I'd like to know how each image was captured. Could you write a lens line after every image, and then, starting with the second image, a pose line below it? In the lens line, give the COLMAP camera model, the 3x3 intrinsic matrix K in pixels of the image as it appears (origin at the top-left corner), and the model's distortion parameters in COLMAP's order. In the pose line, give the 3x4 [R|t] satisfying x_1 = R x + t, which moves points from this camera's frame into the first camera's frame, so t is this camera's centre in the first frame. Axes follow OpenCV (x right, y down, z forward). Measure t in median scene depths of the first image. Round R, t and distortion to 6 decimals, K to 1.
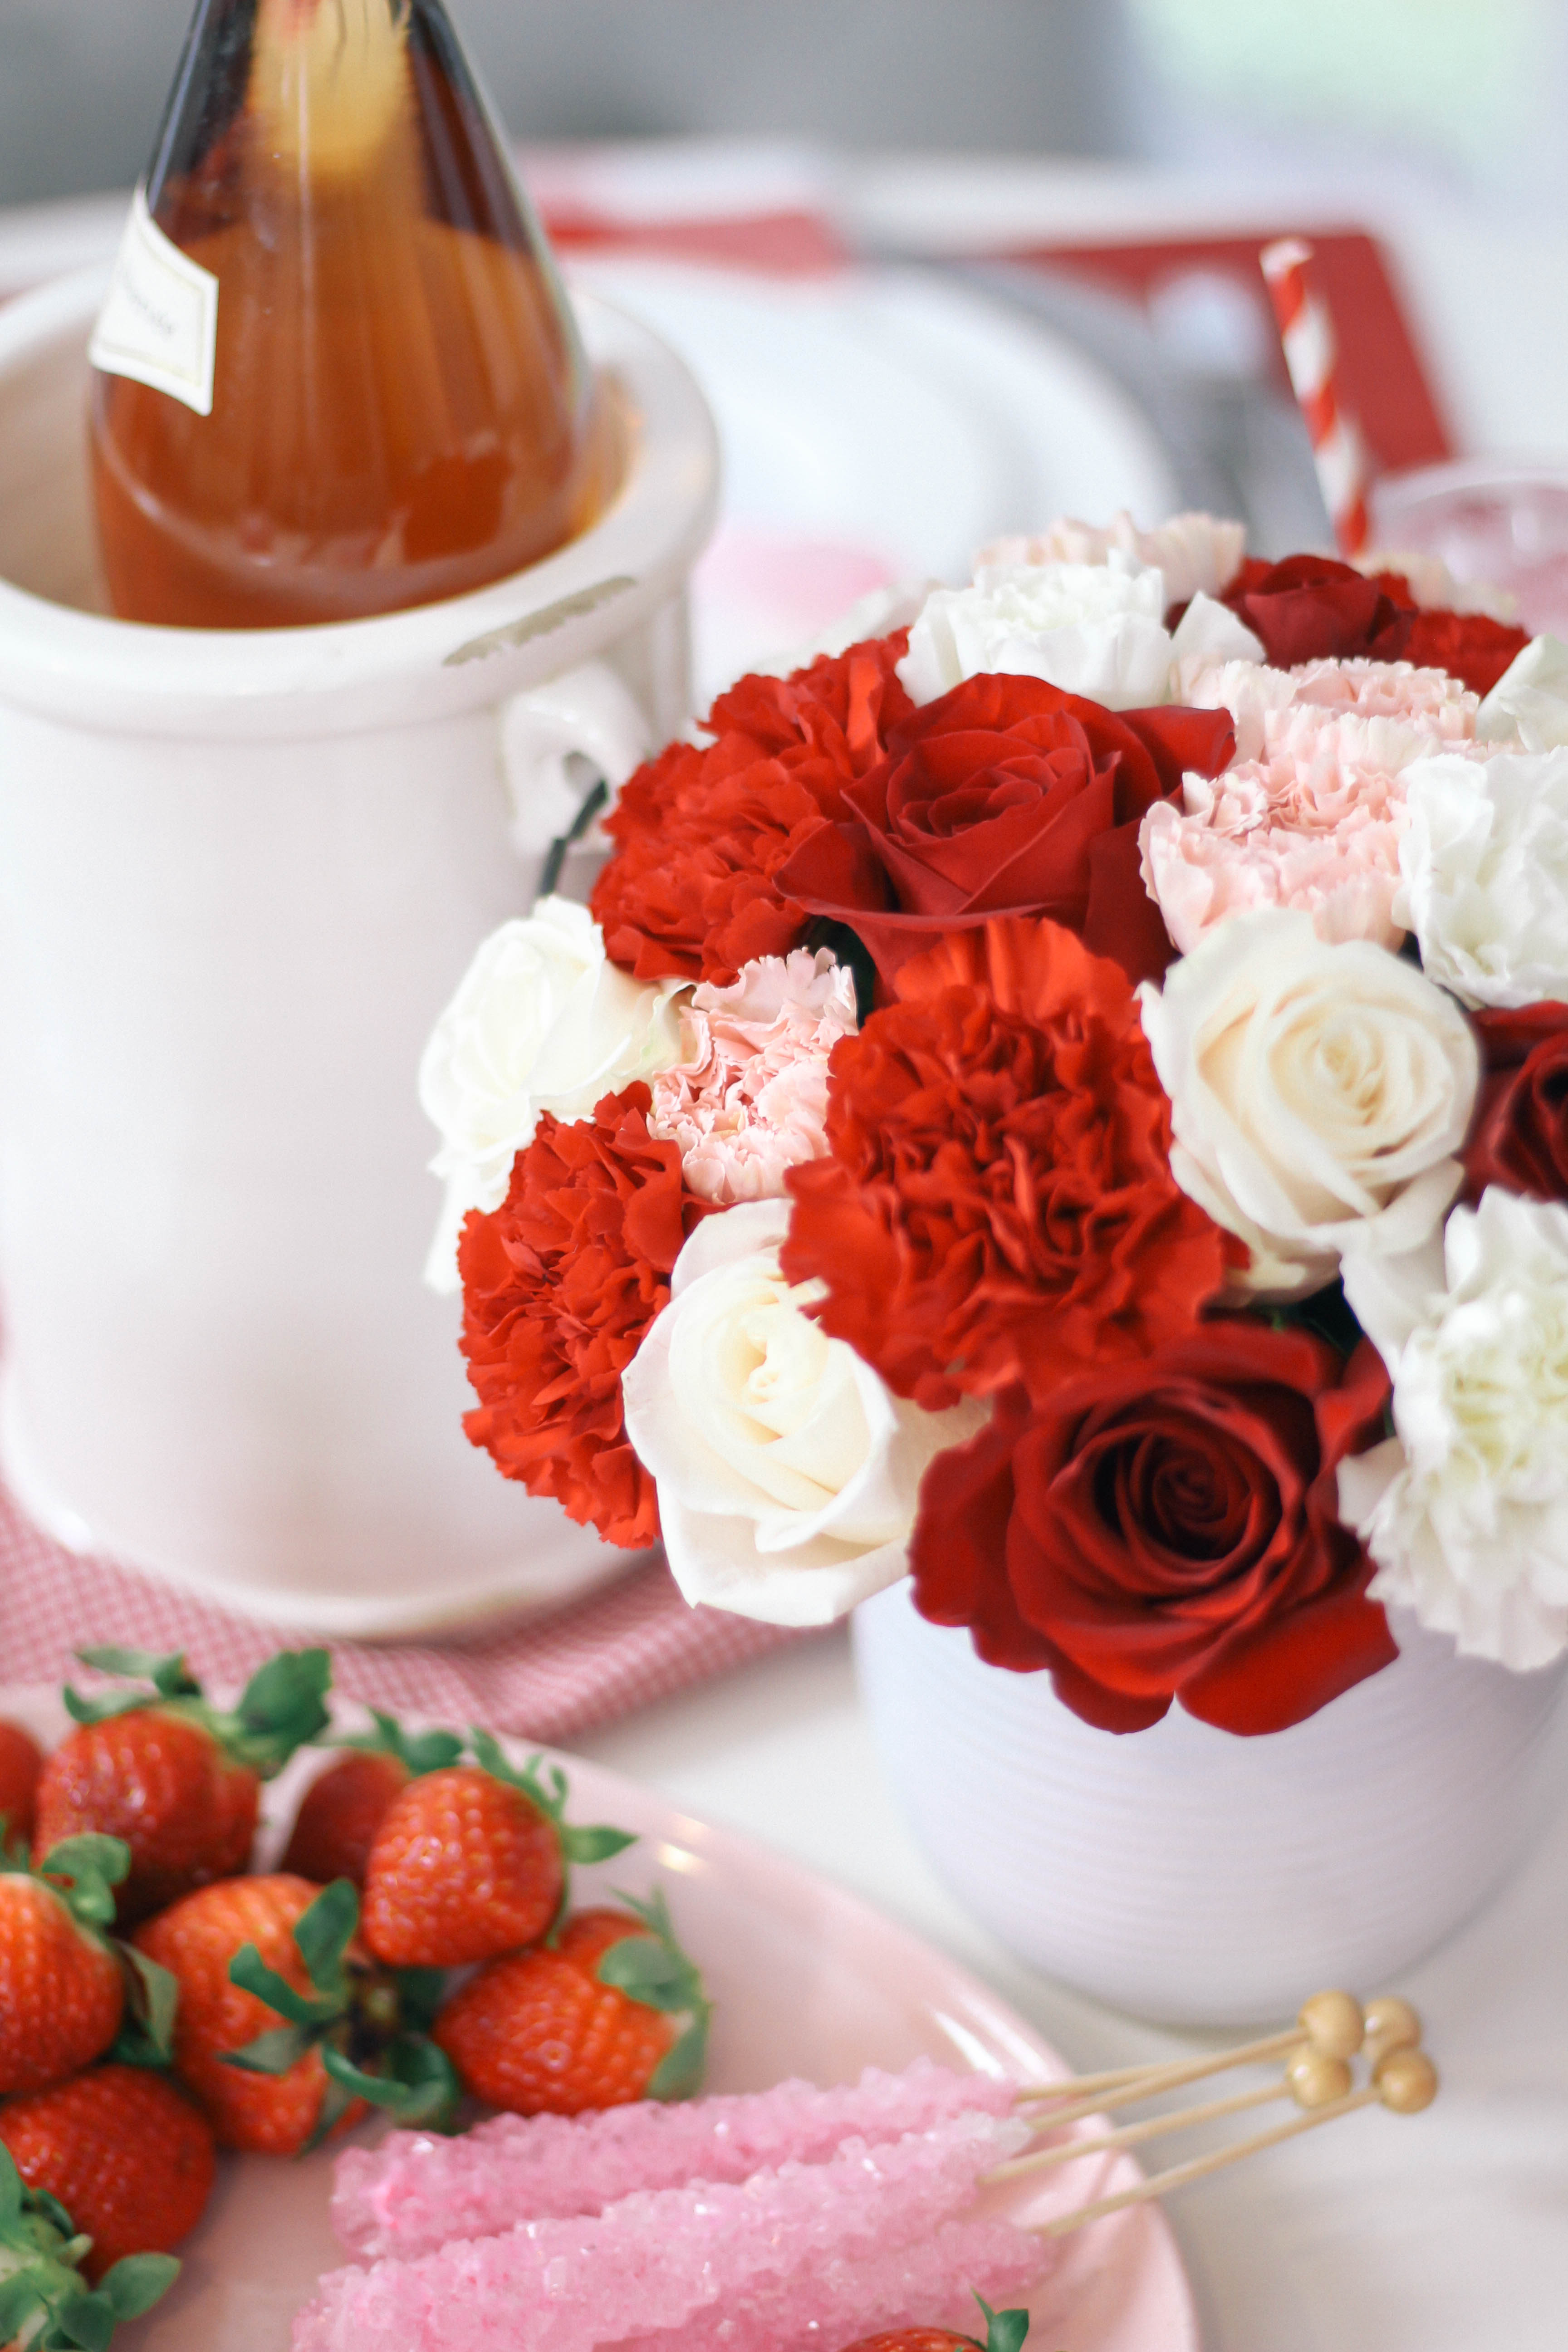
lens RADIAL K [[5880.5, 0, 857.3], [0, 5880.5, 1172.5], [0, 0, 1]] dist [-0.150036, 0.293431]
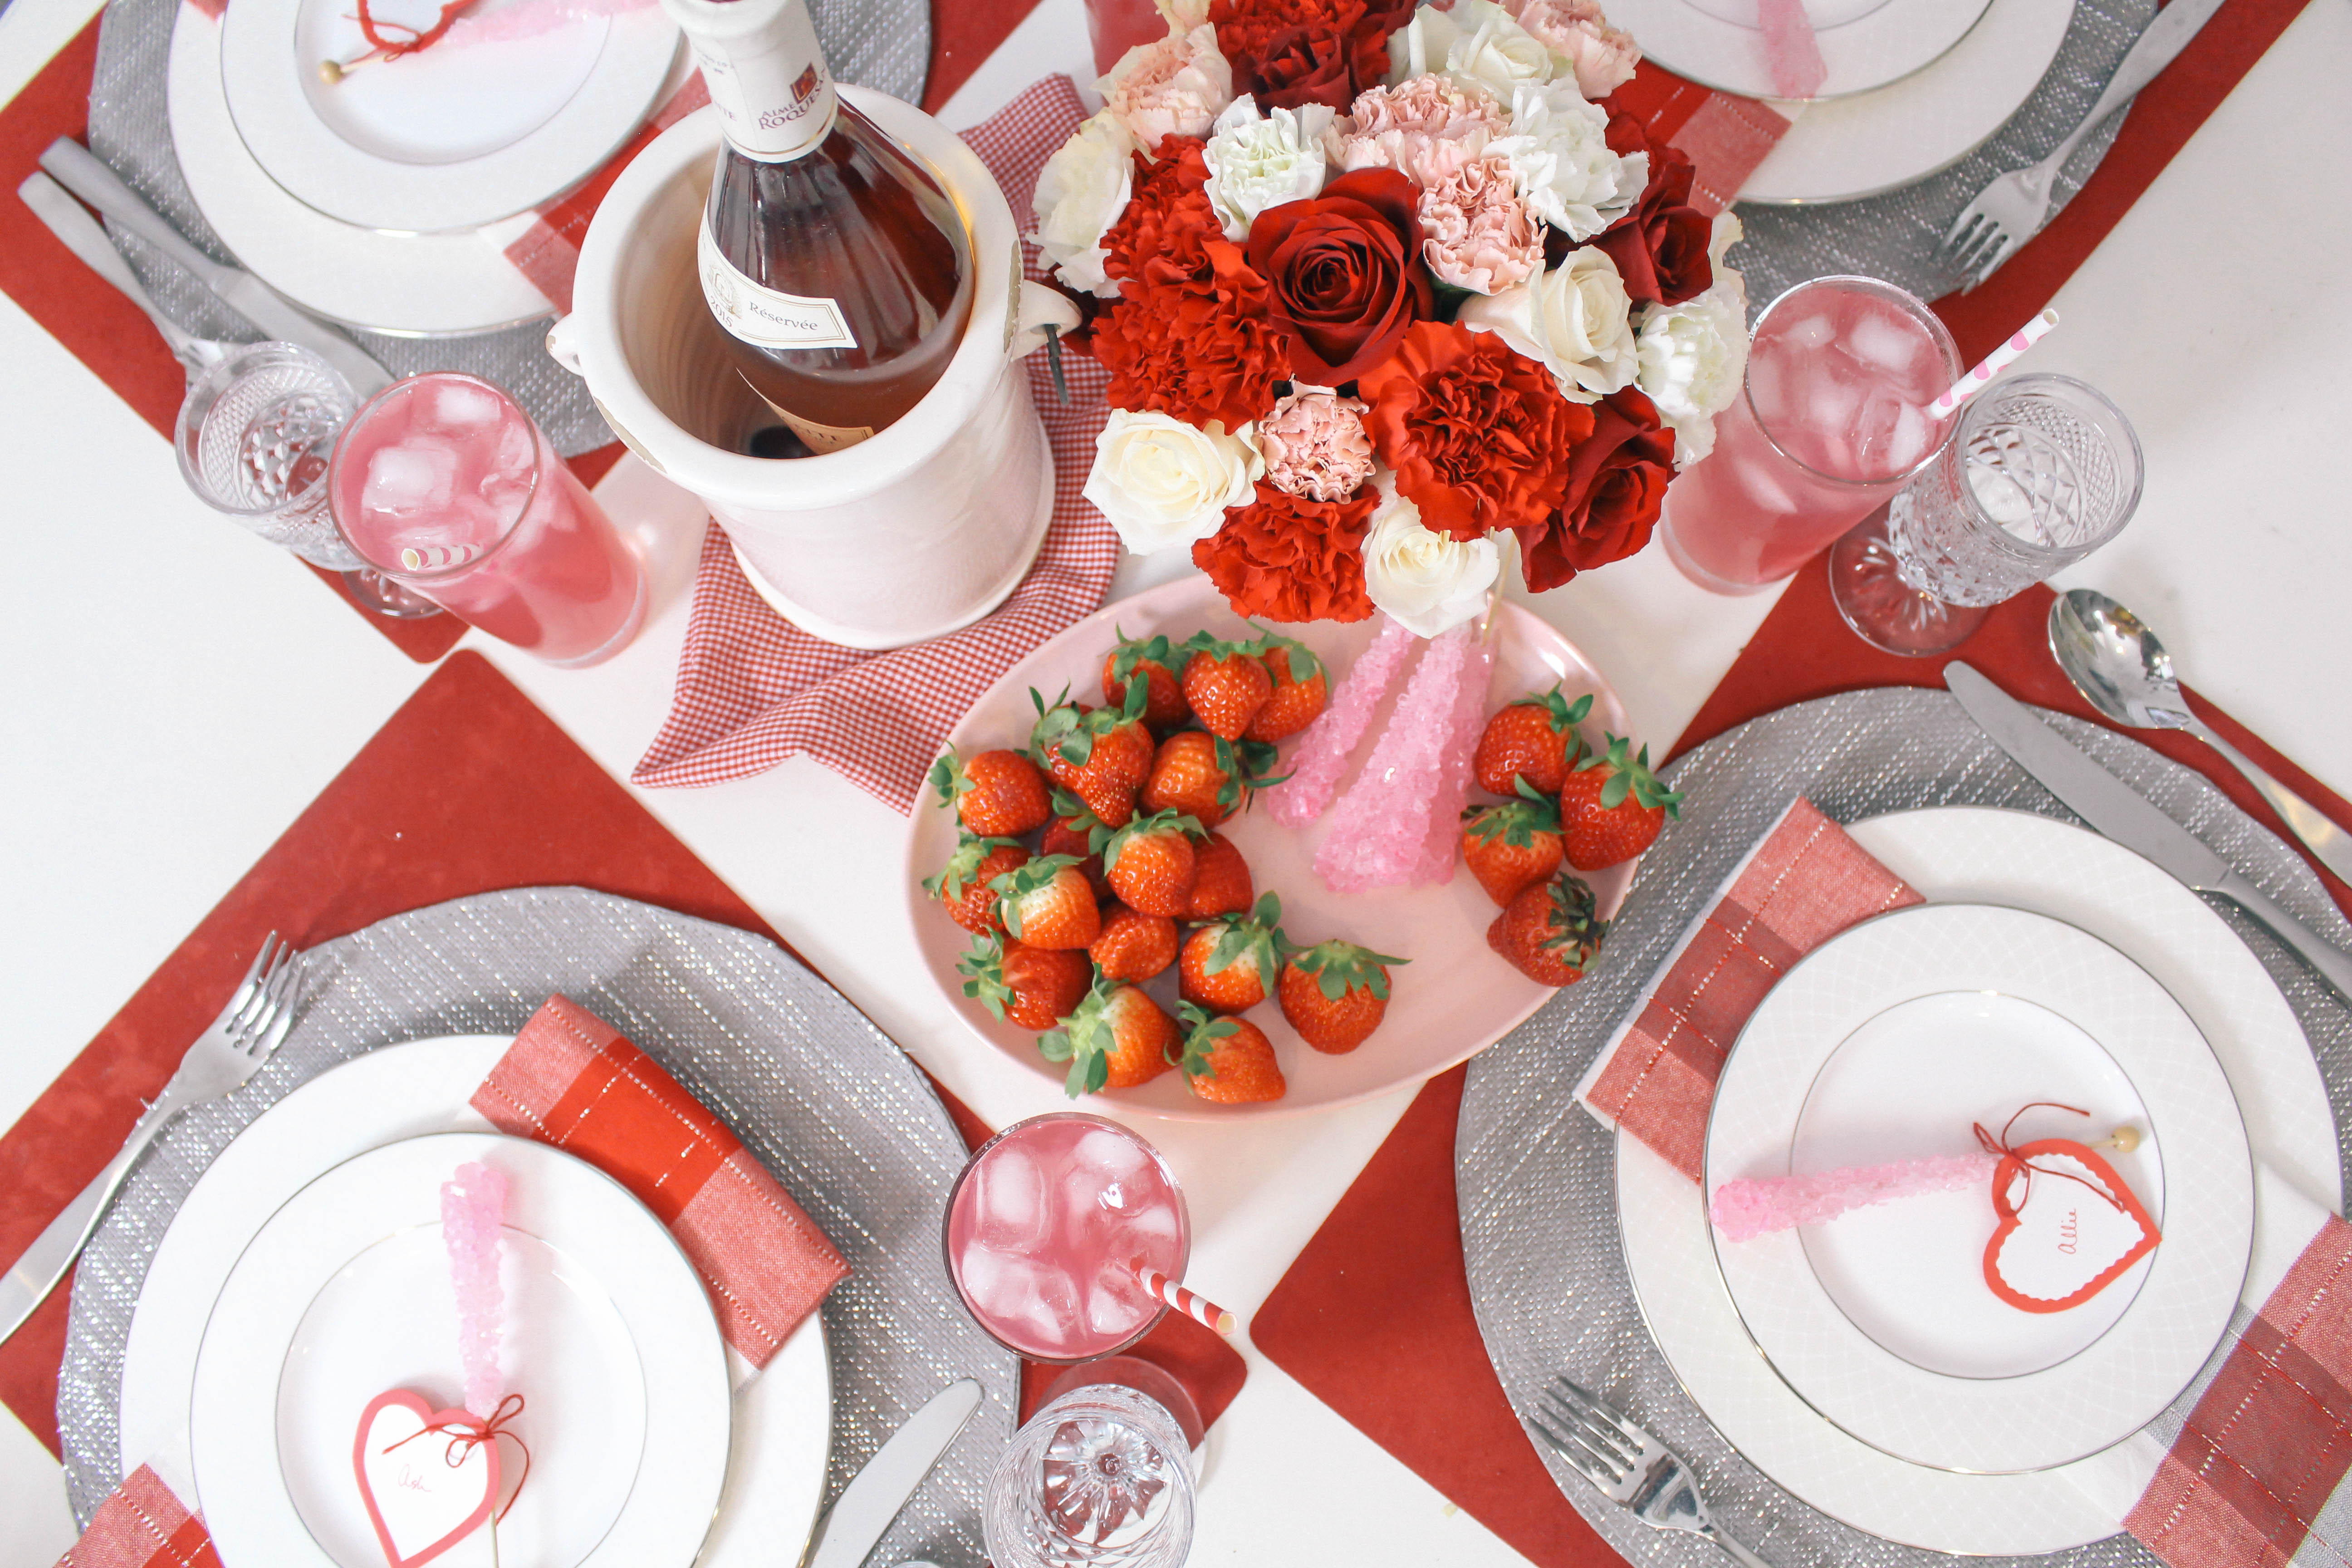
lens RADIAL K [[1934.4, 0, 1144.0], [0, 1934.4, 777.3], [0, 0, 1]] dist [-0.127813, 0.004444]
pose [[0.699087, -0.704261, 0.123668, -0.239134], [0.441388, 0.561106, 0.700240, -0.479482], [-0.562543, -0.434943, 0.703115, 0.491199]]
